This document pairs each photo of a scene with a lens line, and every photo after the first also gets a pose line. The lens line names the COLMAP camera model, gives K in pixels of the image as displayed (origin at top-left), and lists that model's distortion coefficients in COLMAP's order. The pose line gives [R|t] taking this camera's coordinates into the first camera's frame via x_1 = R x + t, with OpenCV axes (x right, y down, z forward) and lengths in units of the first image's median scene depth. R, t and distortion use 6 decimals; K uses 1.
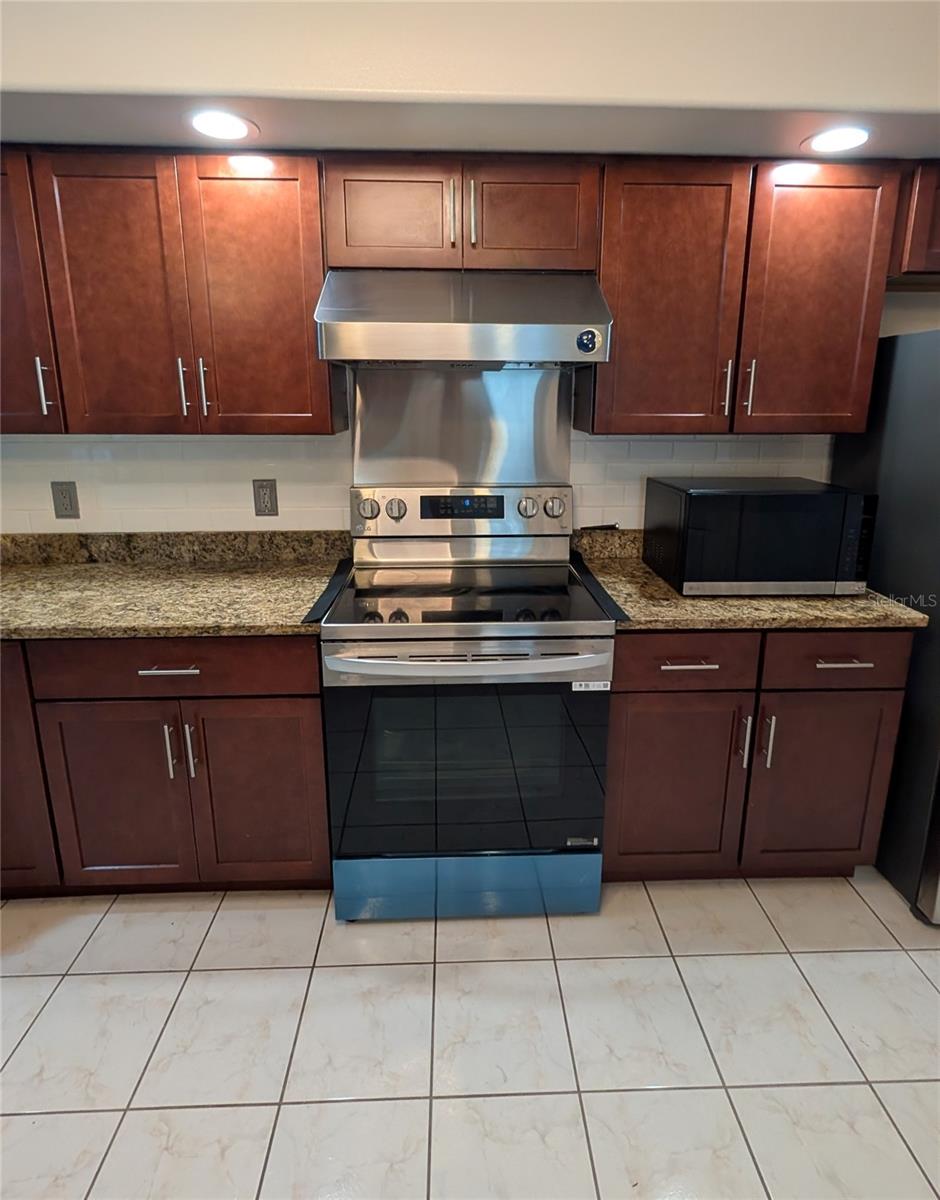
lens RADIAL K [[609.6, 0, 474.9], [0, 609.6, 532.1], [0, 0, 1]] dist [0.000712, 0.000389]
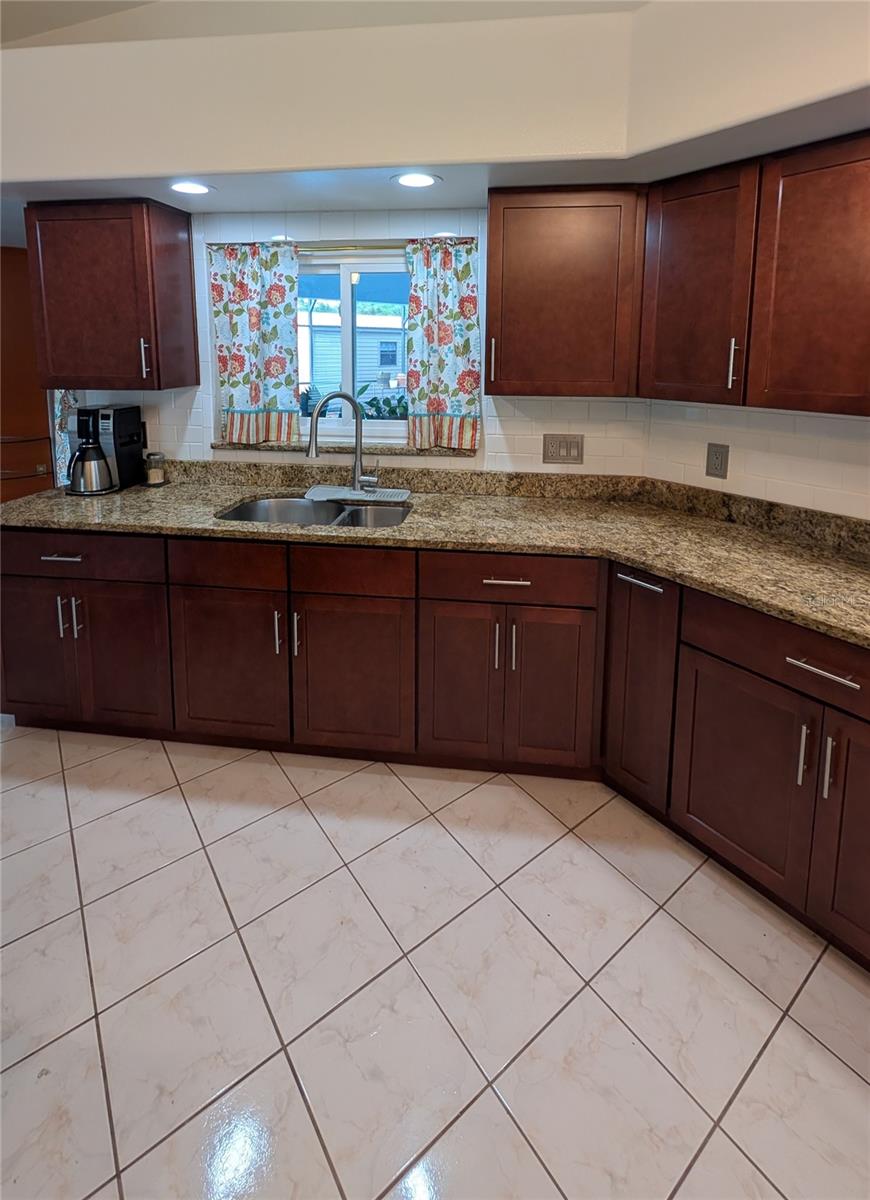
lens RADIAL K [[570.8, 0, 440.5], [0, 570.8, 417.1], [0, 0, 1]] dist [0.001989, -0.000546]
pose [[0.574320, 0.097193, -0.812841, -0.152188], [-0.183717, 0.982902, -0.012280, -0.030799], [0.797750, 0.156386, 0.582356, -0.022070]]
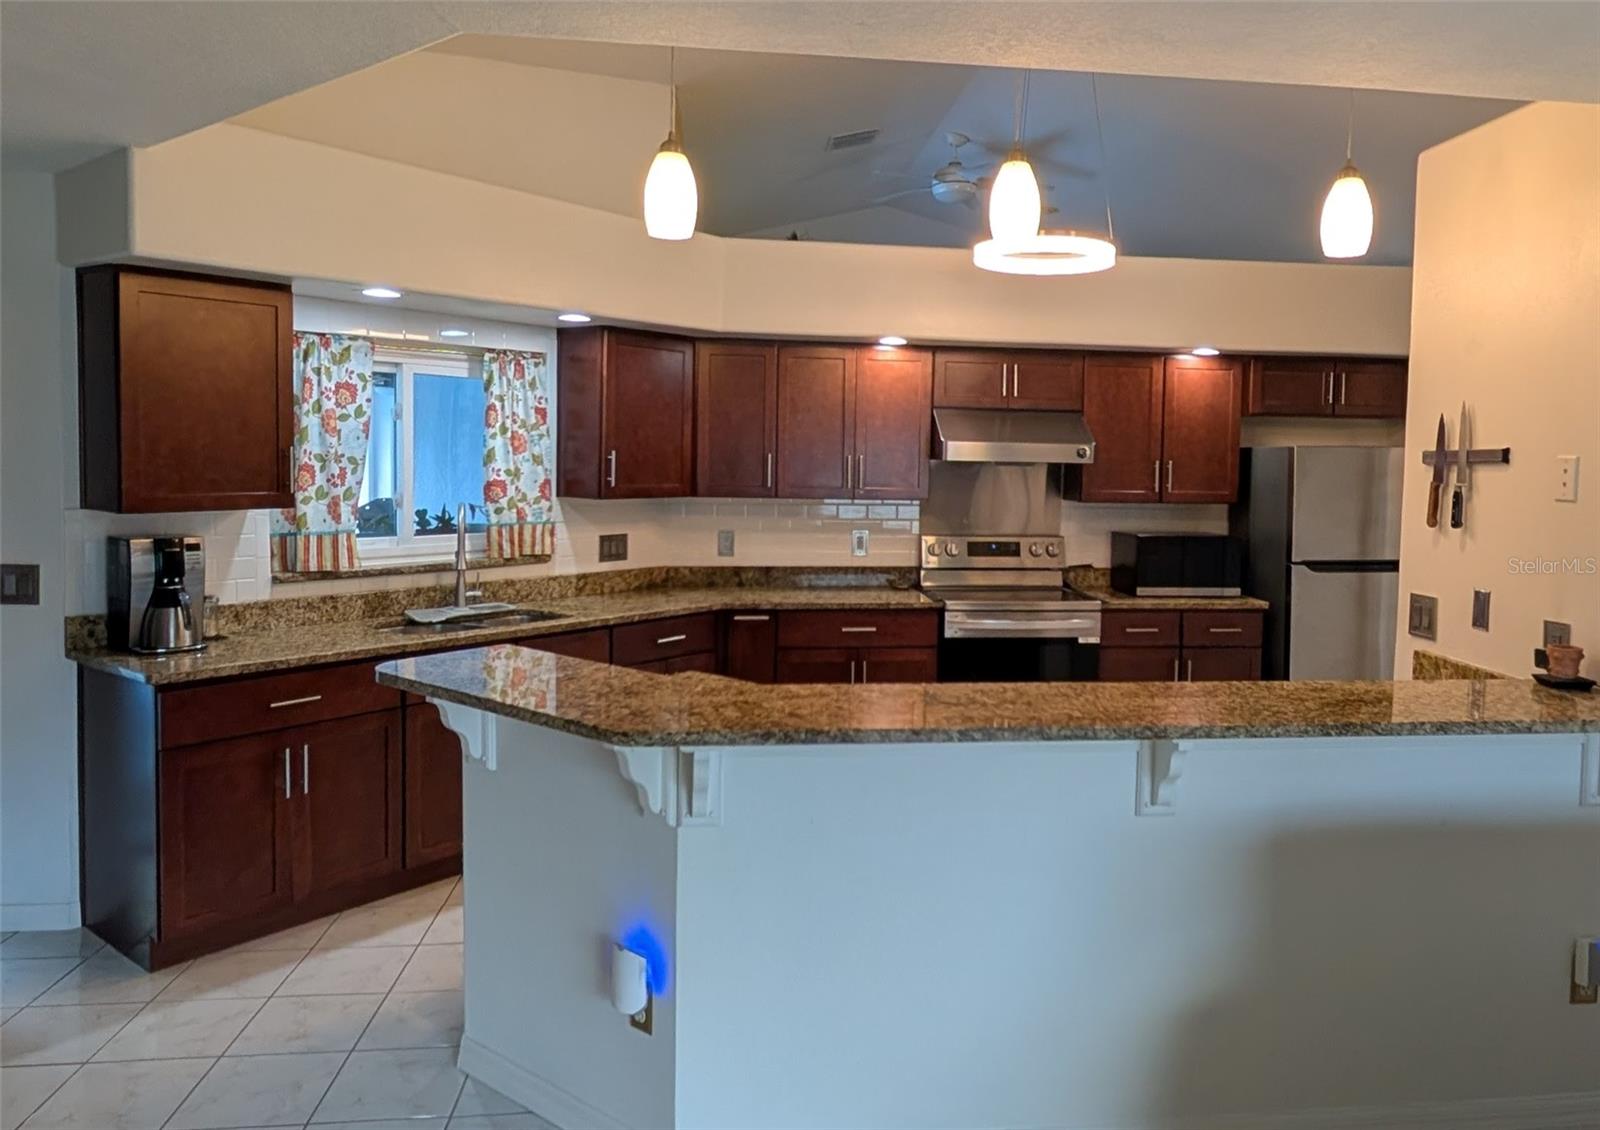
lens RADIAL K [[1114.8, 0, 873.3], [0, 1114.8, 517.8], [0, 0, 1]] dist [-0.000291, -0.000871]
pose [[0.995172, 0.010193, 0.097617, -0.711795], [0.005849, 0.986667, -0.162647, 0.398972], [-0.097974, 0.162432, 0.981844, -2.059127]]
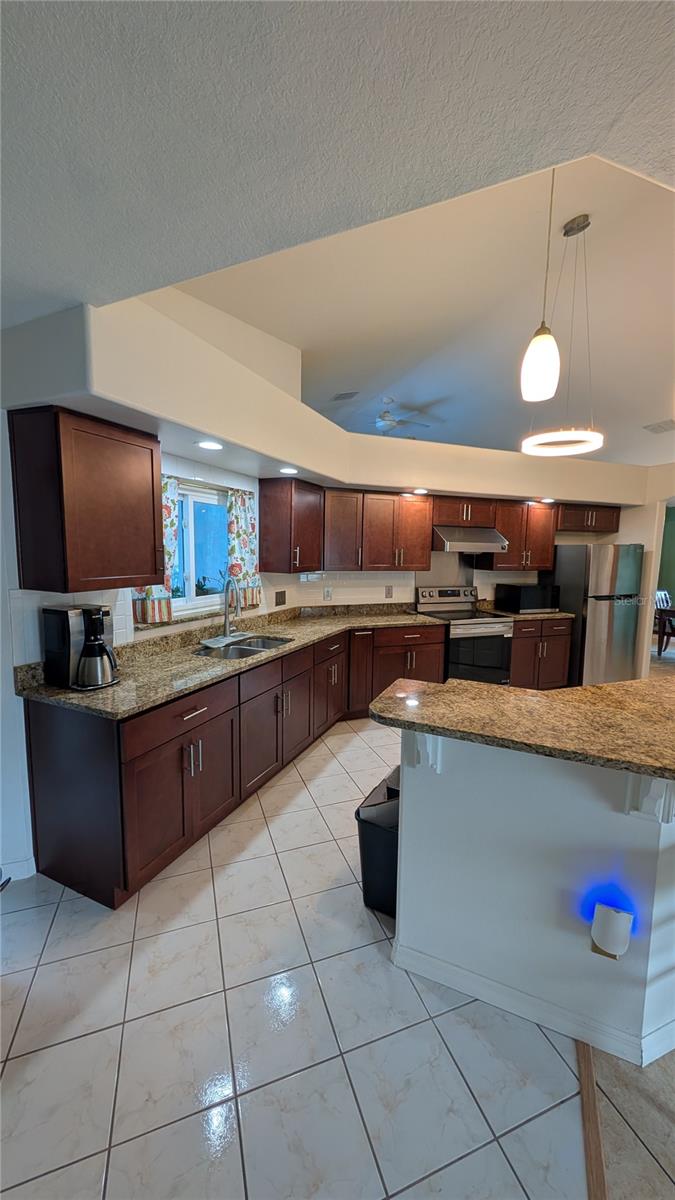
lens RADIAL K [[436.7, 0, 341.6], [0, 436.7, 603.1], [0, 0, 1]] dist [-0.000419, -0.000157]
pose [[0.950436, -0.025609, 0.309863, -1.535707], [0.055504, 0.994569, -0.088048, 0.218416], [-0.305926, 0.100883, 0.946695, -1.207312]]
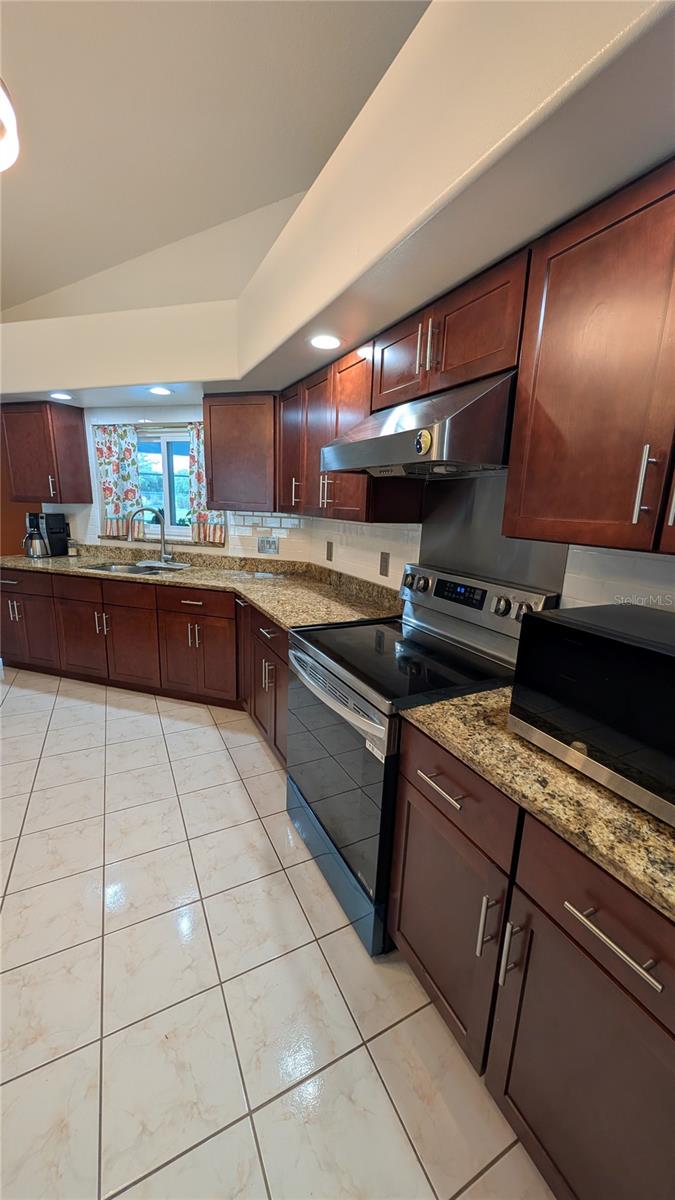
lens RADIAL K [[436.7, 0, 338.2], [0, 436.7, 600.2], [0, 0, 1]] dist [-0.000419, -0.000157]
pose [[0.422083, 0.208891, -0.882162, 0.758508], [-0.230150, 0.965901, 0.118601, -0.089763], [0.876856, 0.152971, 0.455767, 0.494326]]
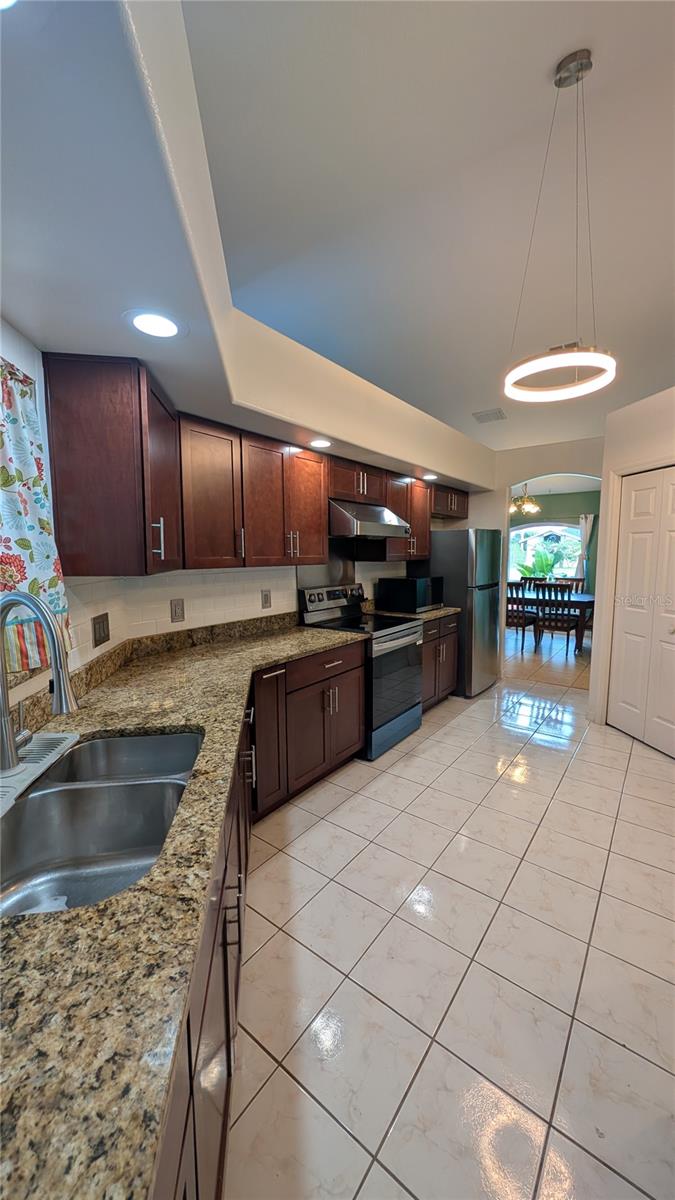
lens RADIAL K [[436.7, 0, 343.6], [0, 436.7, 598.9], [0, 0, 1]] dist [-0.000419, -0.000157]
pose [[0.630453, -0.087905, 0.771234, -1.585870], [0.173710, 0.984346, -0.029806, 0.036643], [-0.756540, 0.152762, 0.635854, -0.115656]]
